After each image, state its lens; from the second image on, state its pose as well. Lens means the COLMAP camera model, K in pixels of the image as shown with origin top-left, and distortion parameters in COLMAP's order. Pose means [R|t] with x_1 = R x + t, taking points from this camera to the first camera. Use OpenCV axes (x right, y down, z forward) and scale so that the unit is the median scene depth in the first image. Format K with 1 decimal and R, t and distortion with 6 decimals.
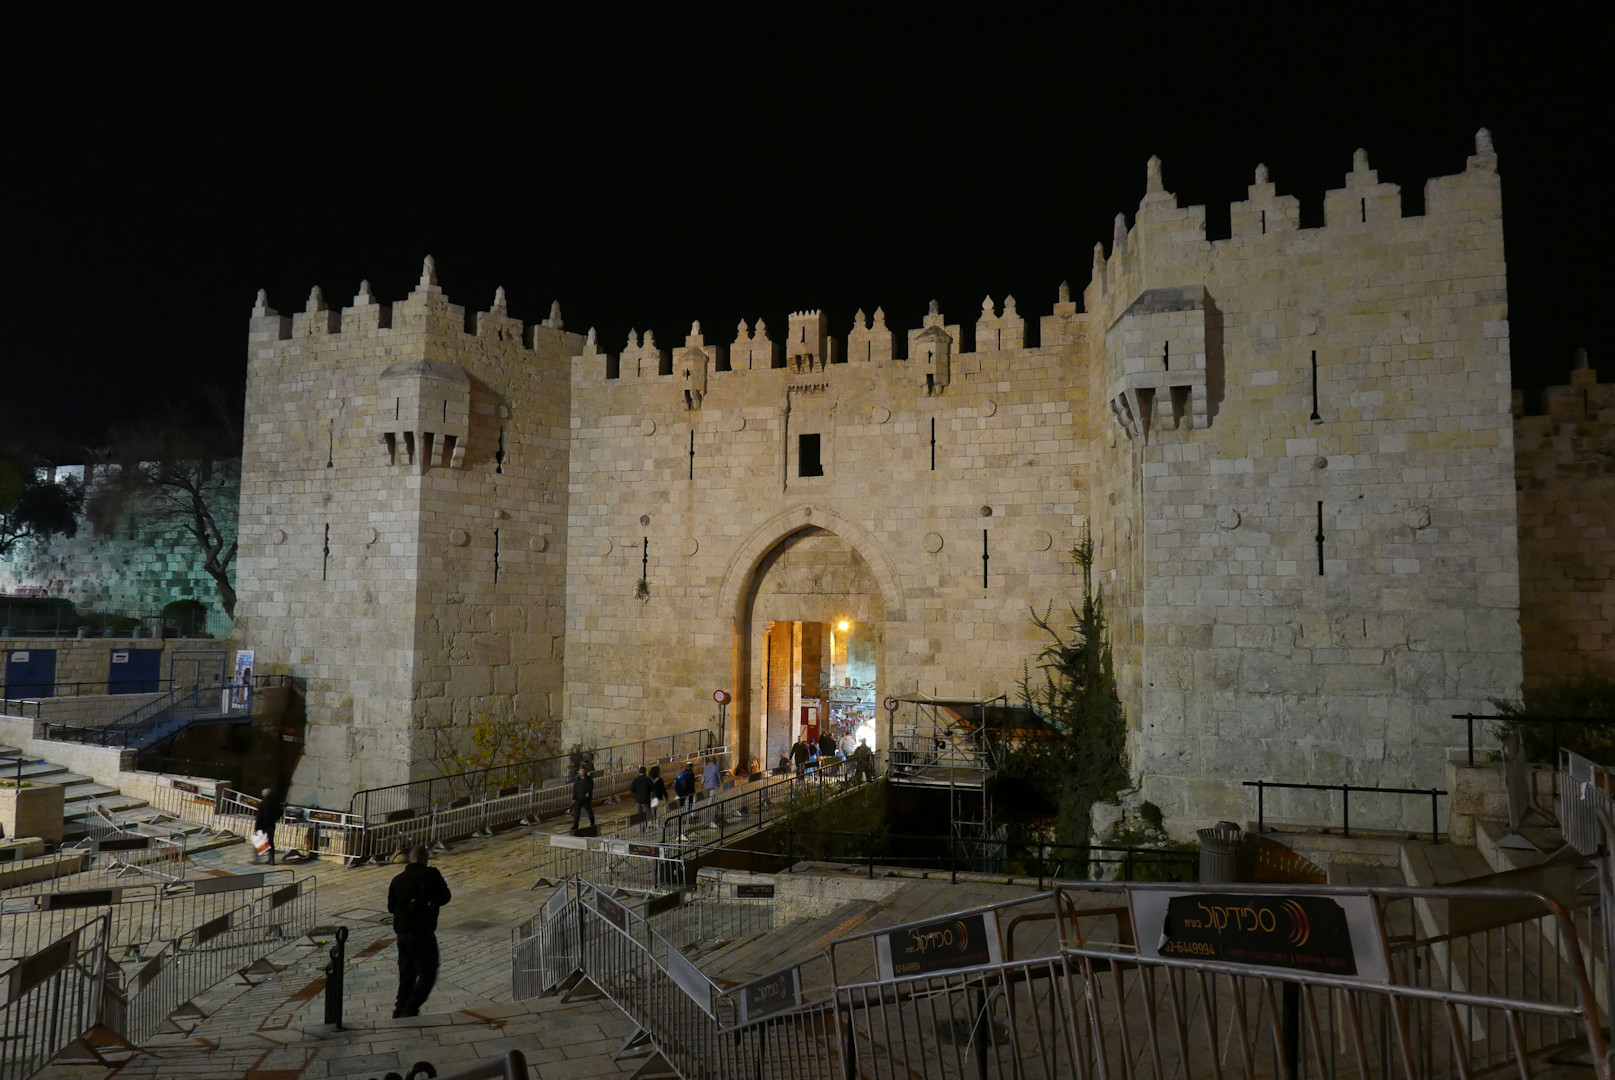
lens RADIAL K [[1116.9, 0, 808.5], [0, 1116.9, 537.9], [0, 0, 1]] dist [-0.025924, 0.009728]
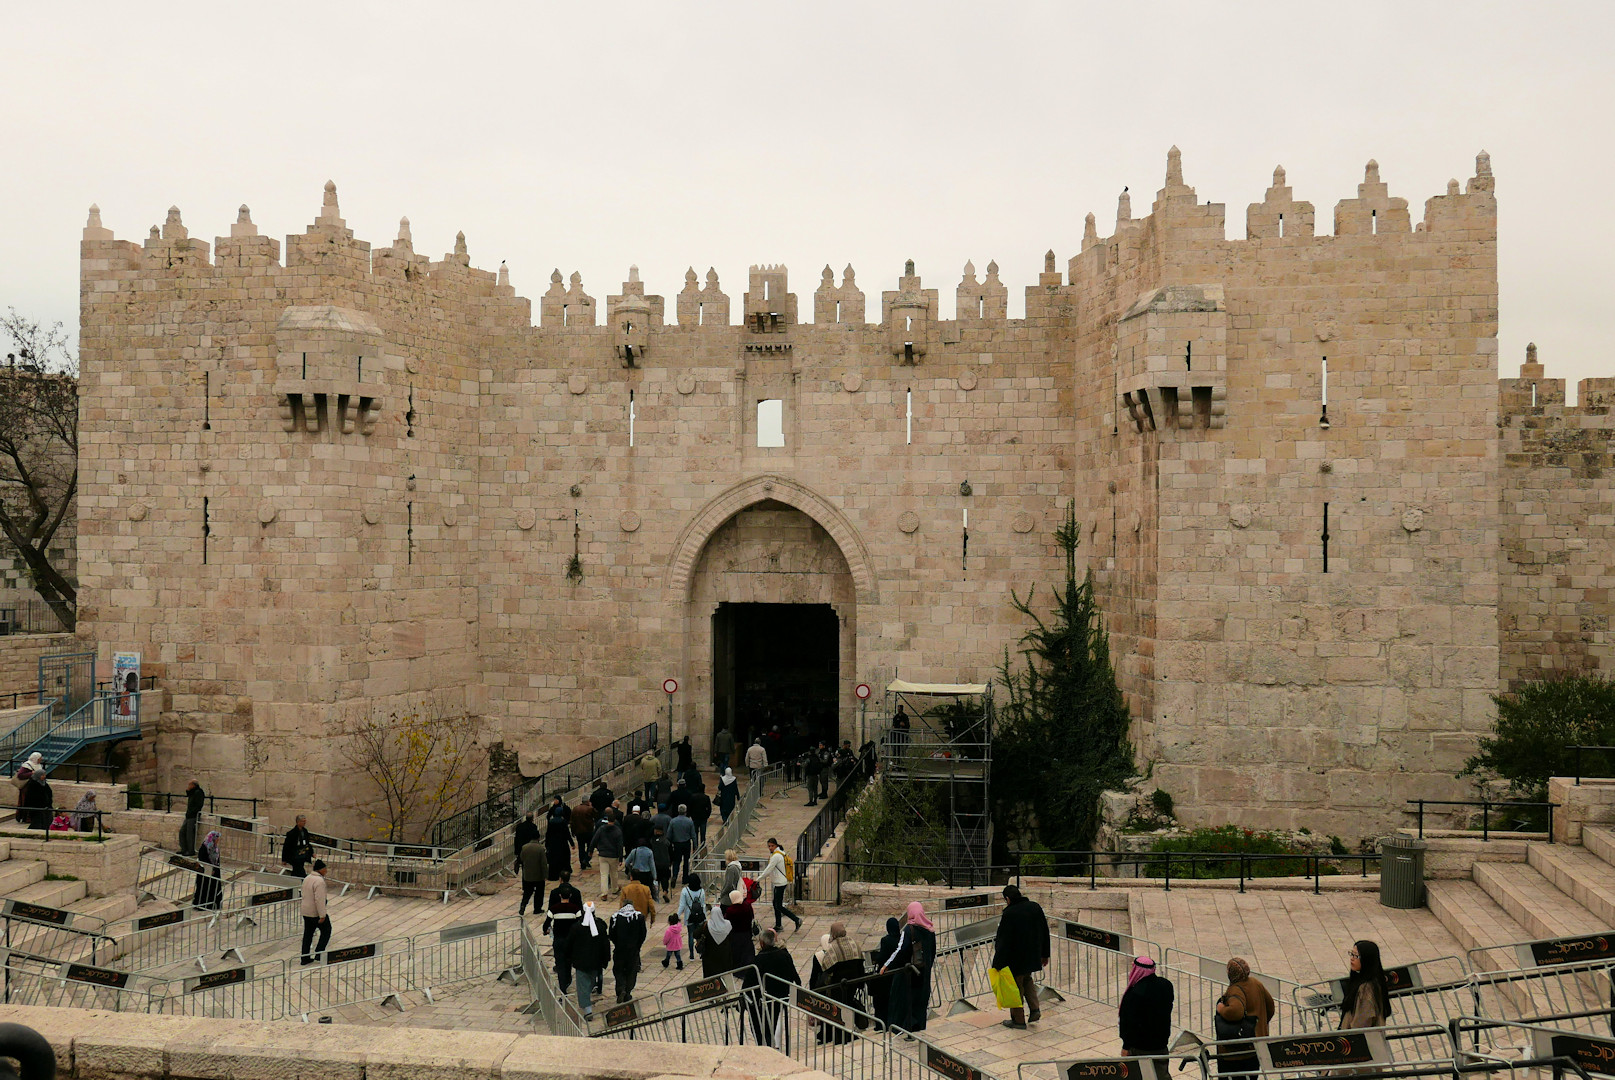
lens RADIAL K [[1403.8, 0, 806.1], [0, 1403.8, 540.3], [0, 0, 1]] dist [-0.011440, -0.000343]
pose [[0.977399, -0.005497, 0.211333, -0.227263], [-0.010692, 0.997097, 0.075386, -0.069527], [-0.211133, -0.075942, 0.974503, -0.143676]]
